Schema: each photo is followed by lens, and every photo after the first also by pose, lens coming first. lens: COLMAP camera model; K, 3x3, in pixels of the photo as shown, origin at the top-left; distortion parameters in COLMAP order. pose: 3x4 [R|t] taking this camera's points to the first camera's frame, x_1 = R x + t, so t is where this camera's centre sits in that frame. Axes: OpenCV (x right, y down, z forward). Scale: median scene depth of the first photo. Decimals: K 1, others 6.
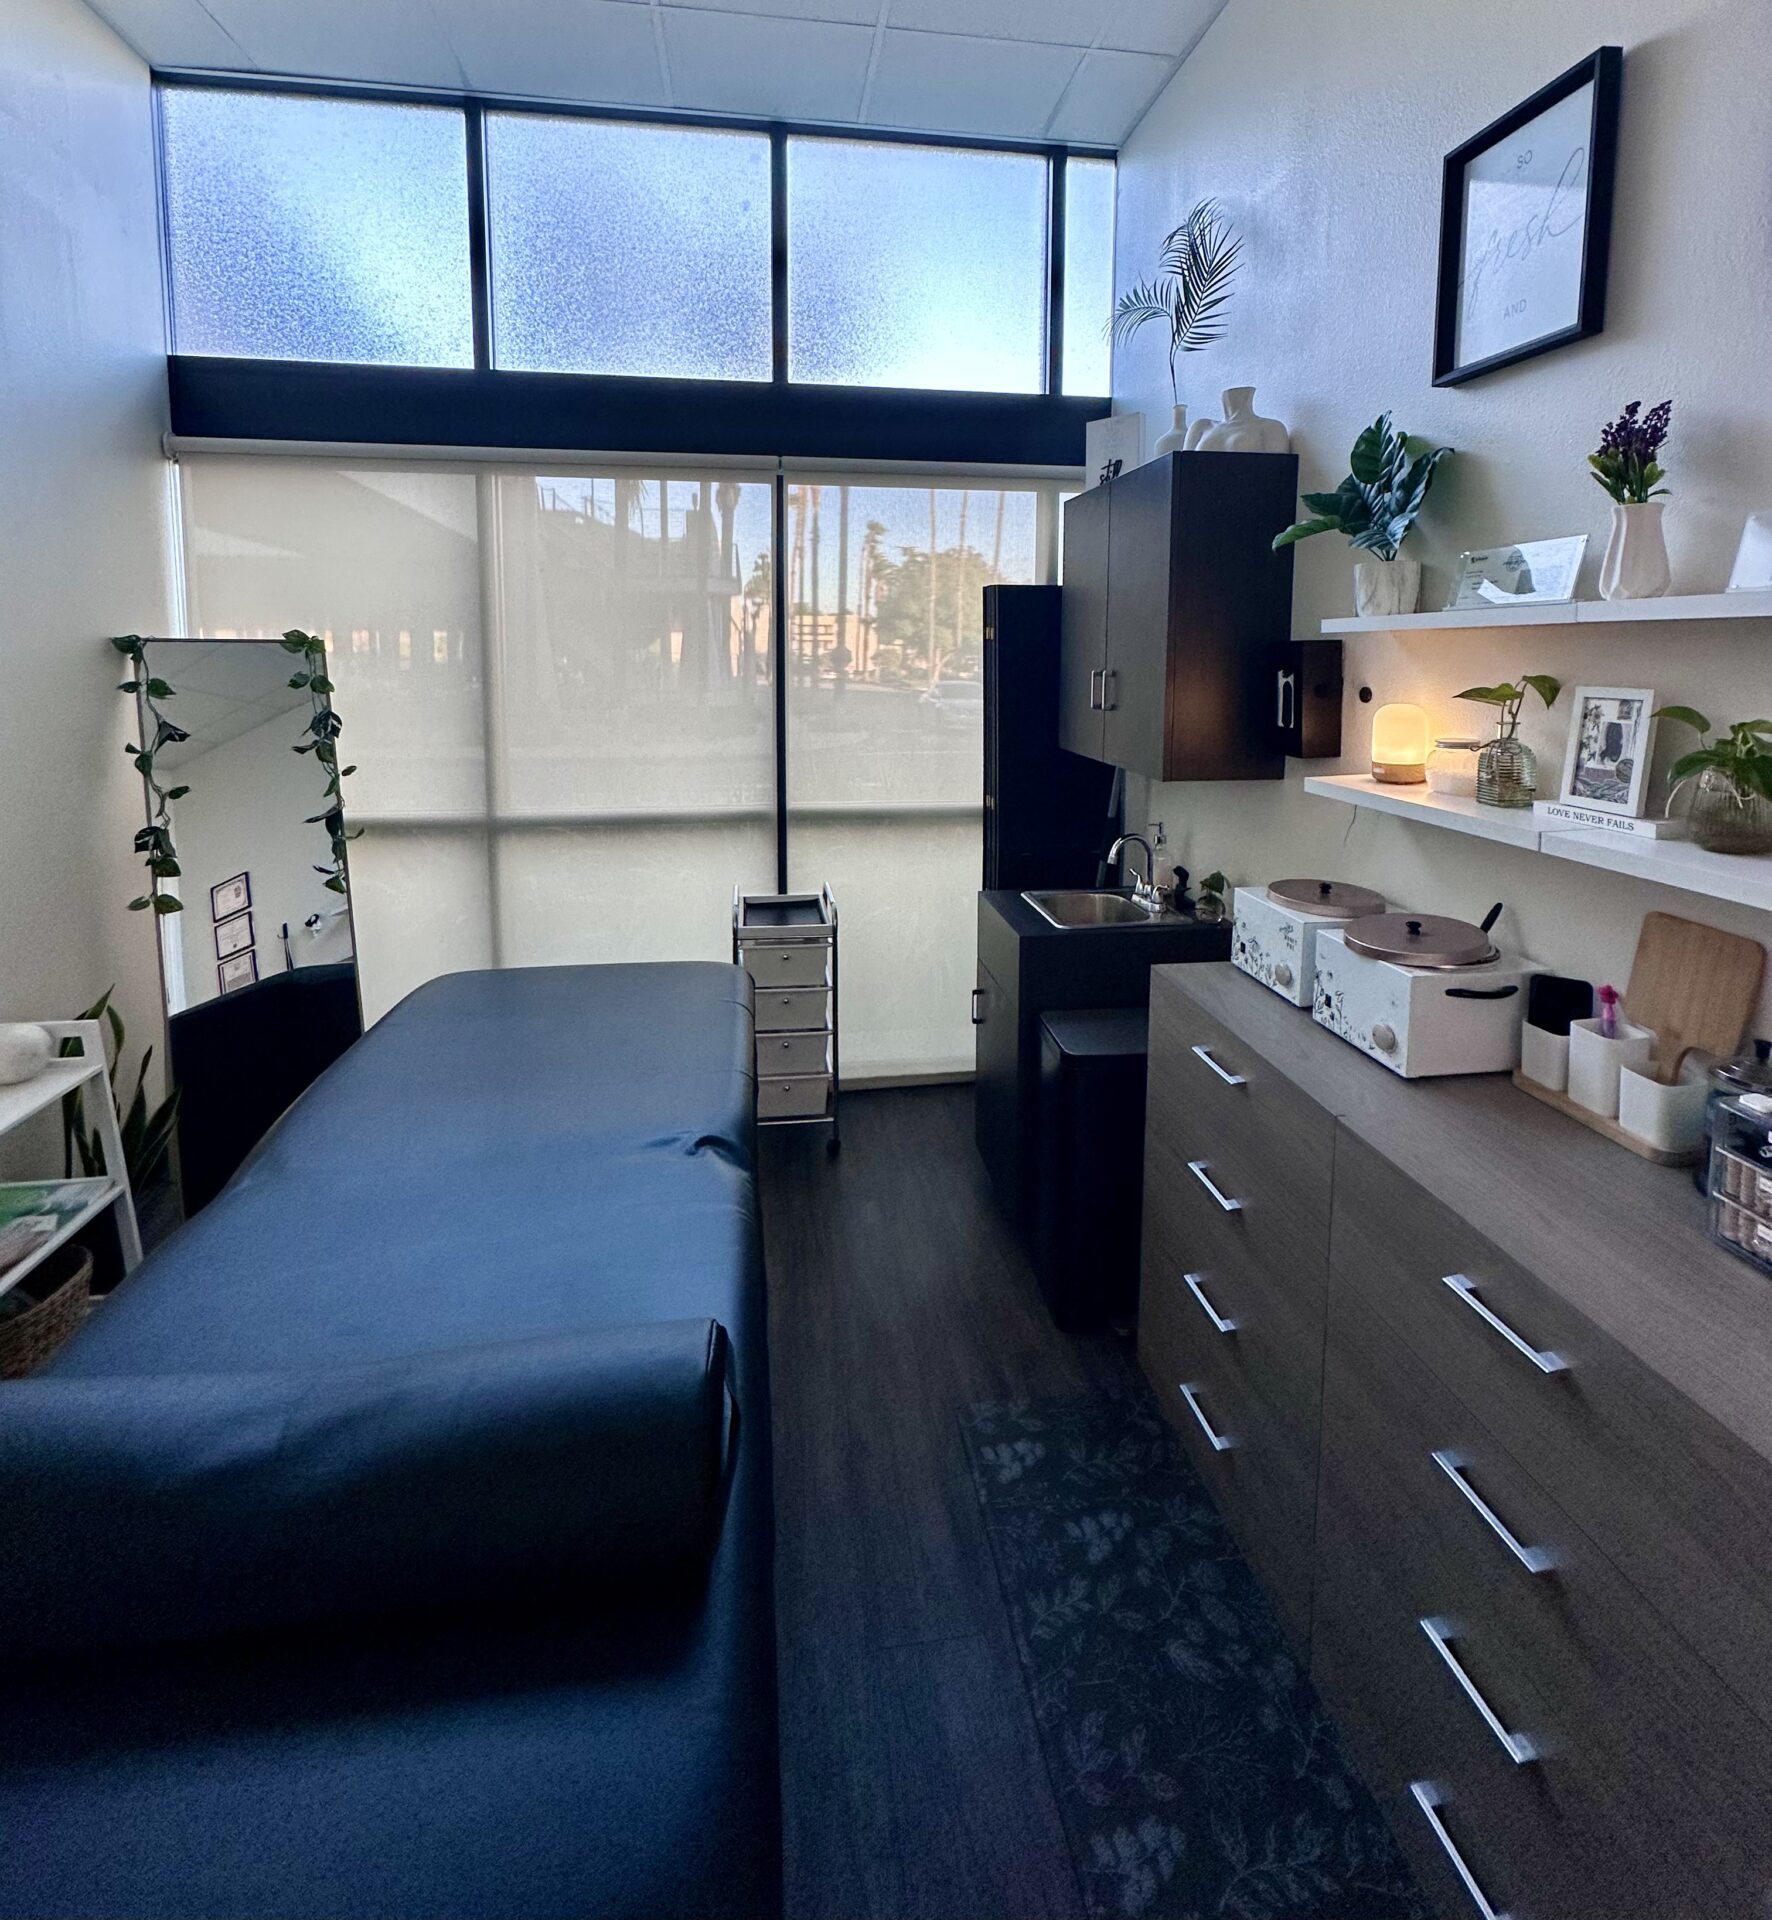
lens RADIAL K [[957.4, 0, 891.0], [0, 957.4, 748.8], [0, 0, 1]] dist [-0.002120, 0.000008]
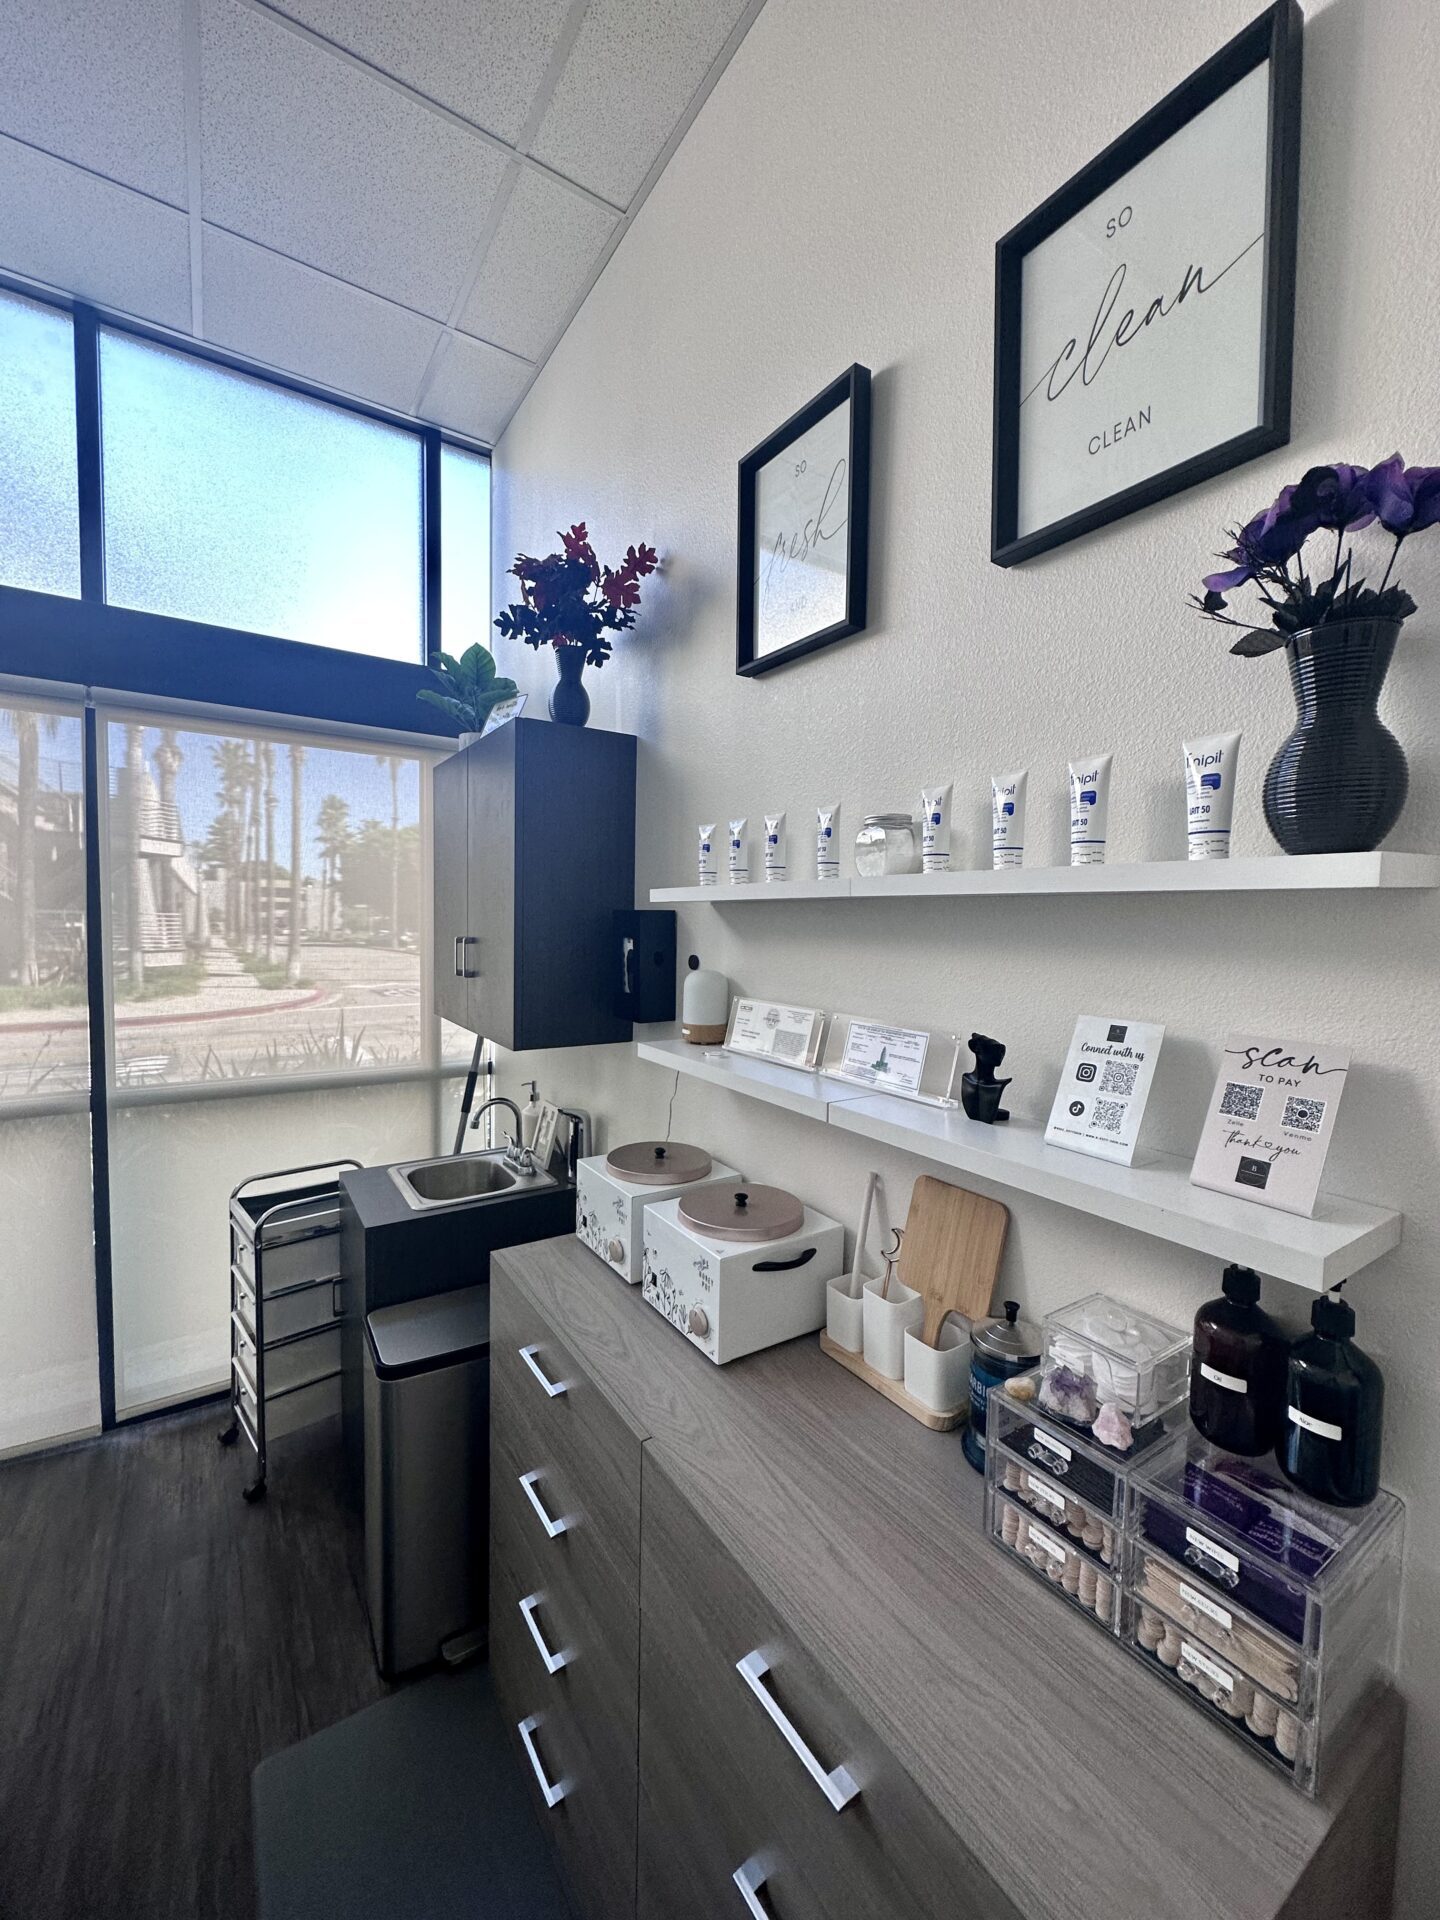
lens RADIAL K [[778.2, 0, 720.0], [0, 778.2, 960.0], [0, 0, 1]] dist [-0.001138, -0.000219]
pose [[0.912321, -0.007824, 0.409401, 0.191626], [0.026870, 0.998806, -0.040789, -0.023894], [-0.408593, 0.048213, 0.911442, 0.232775]]
